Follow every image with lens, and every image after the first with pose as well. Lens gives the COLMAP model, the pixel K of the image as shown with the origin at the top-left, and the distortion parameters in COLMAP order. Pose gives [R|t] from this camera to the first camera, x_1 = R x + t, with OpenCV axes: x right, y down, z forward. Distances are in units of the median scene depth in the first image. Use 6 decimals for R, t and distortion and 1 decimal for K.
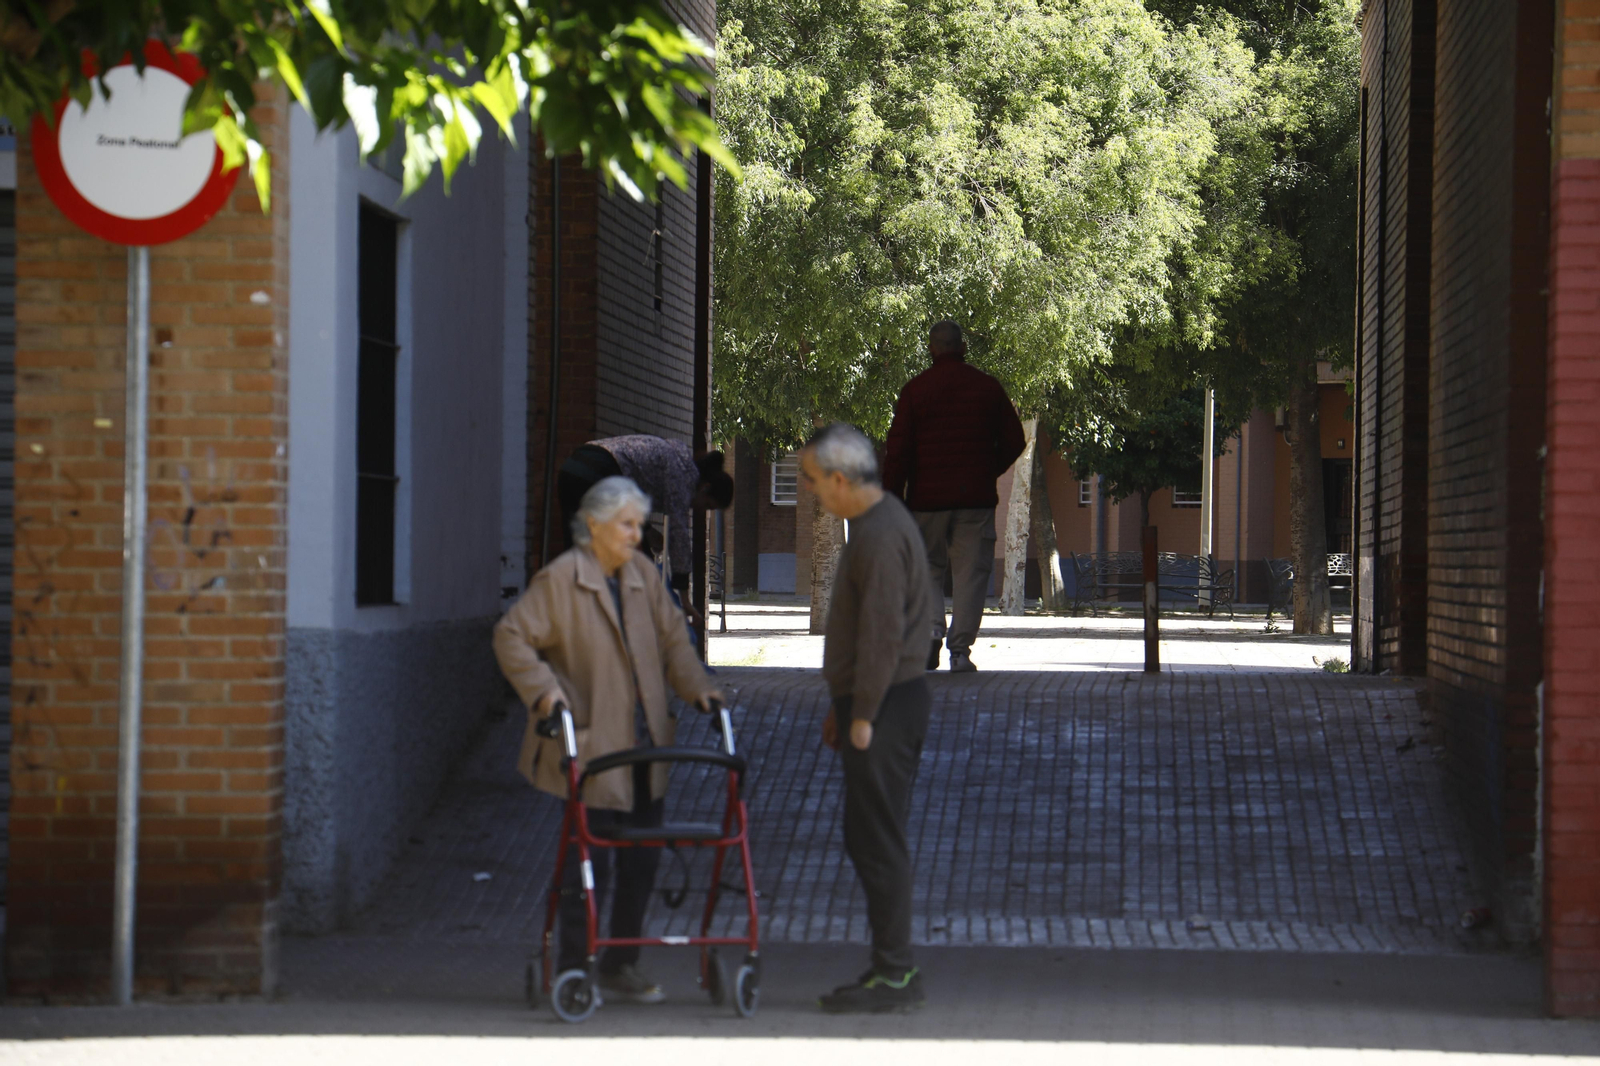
lens RADIAL K [[8123.9, 0, 800.0], [0, 8123.9, 533.0], [0, 0, 1]] dist [1.985980, -0.958250]
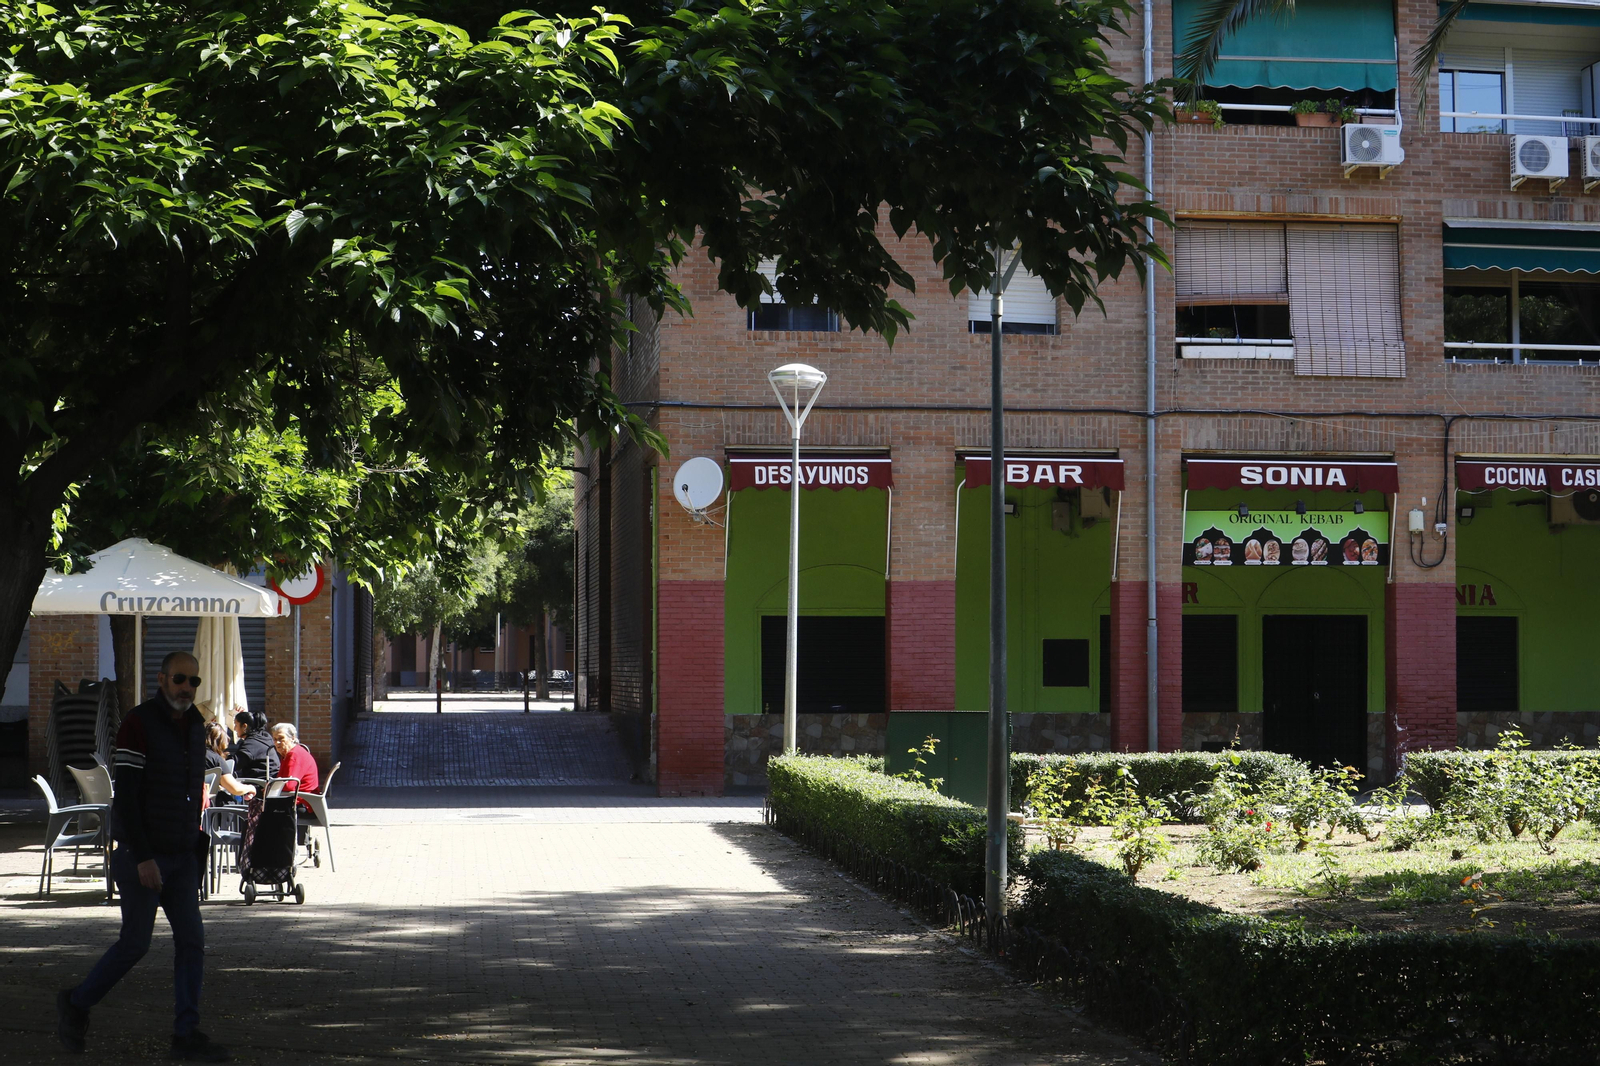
lens RADIAL K [[2958.6, 0, 798.2], [0, 2958.6, 611.4], [0, 0, 1]] dist [-0.286396, 0.102829]
pose [[0.988150, -0.008664, 0.153246, -0.043225], [0.011237, 0.999810, -0.015929, -0.005119], [-0.153079, 0.017462, 0.988060, -0.295265]]
